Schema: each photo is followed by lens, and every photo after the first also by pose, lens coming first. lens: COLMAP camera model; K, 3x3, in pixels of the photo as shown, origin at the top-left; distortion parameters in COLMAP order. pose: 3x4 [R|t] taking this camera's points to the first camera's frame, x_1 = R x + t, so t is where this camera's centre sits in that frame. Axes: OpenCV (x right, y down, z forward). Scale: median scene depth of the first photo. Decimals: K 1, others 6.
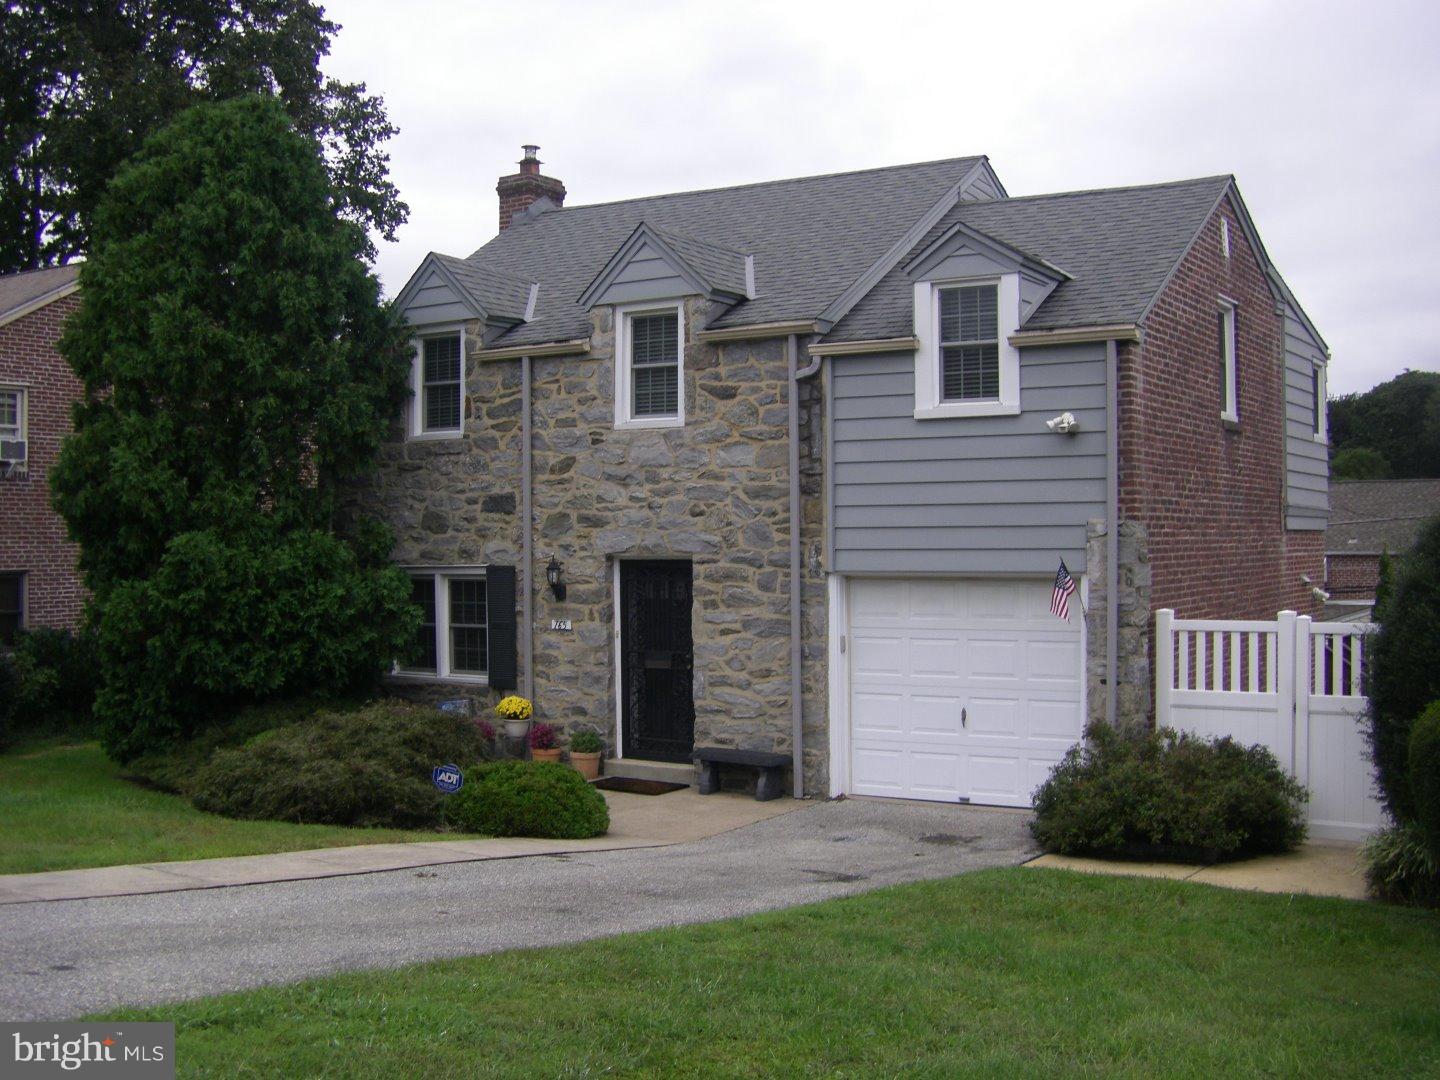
lens RADIAL K [[1606.2, 0, 720.0], [0, 1606.2, 540.0], [0, 0, 1]] dist [-0.261168, 0.532938]
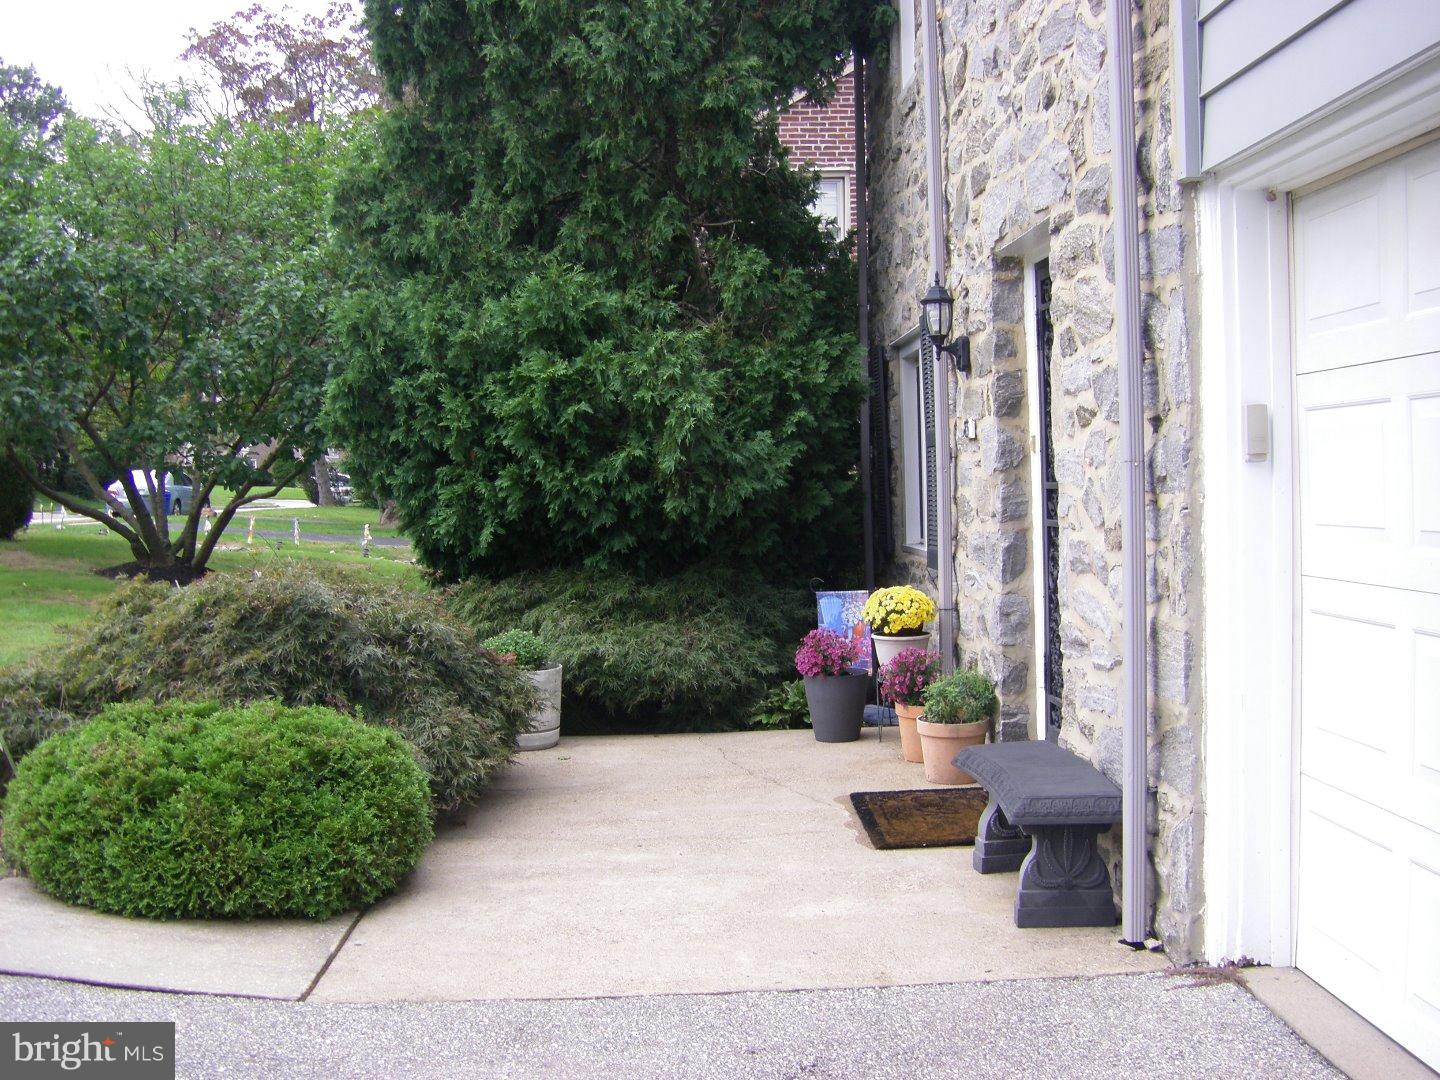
lens RADIAL K [[1606.2, 0, 720.0], [0, 1606.2, 540.0], [0, 0, 1]] dist [-0.261168, 0.532938]
pose [[0.562837, 0.016839, -0.826396, 0.243184], [0.030982, 0.998660, 0.041450, 0.067374], [0.825987, -0.048932, 0.561561, 0.739498]]
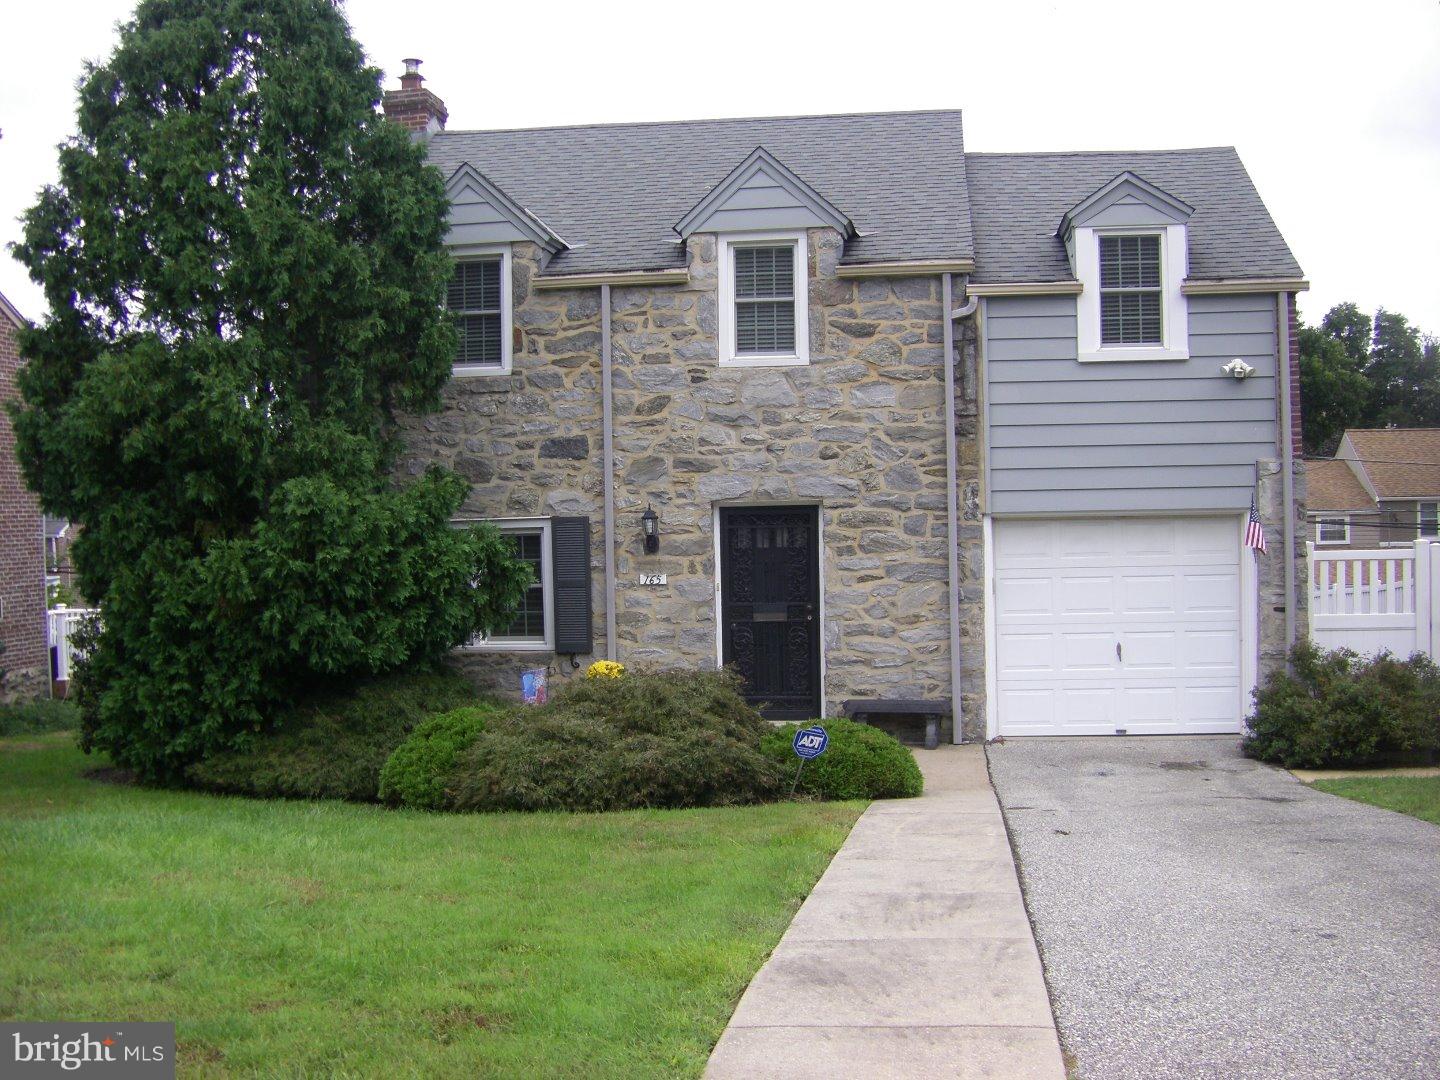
lens RADIAL K [[1606.2, 0, 720.0], [0, 1606.2, 540.0], [0, 0, 1]] dist [-0.261168, 0.532938]
pose [[0.913640, -0.021447, 0.405958, -0.465861], [0.014916, 0.999704, 0.019243, 0.014178], [-0.406250, -0.011526, 0.913689, 0.156396]]
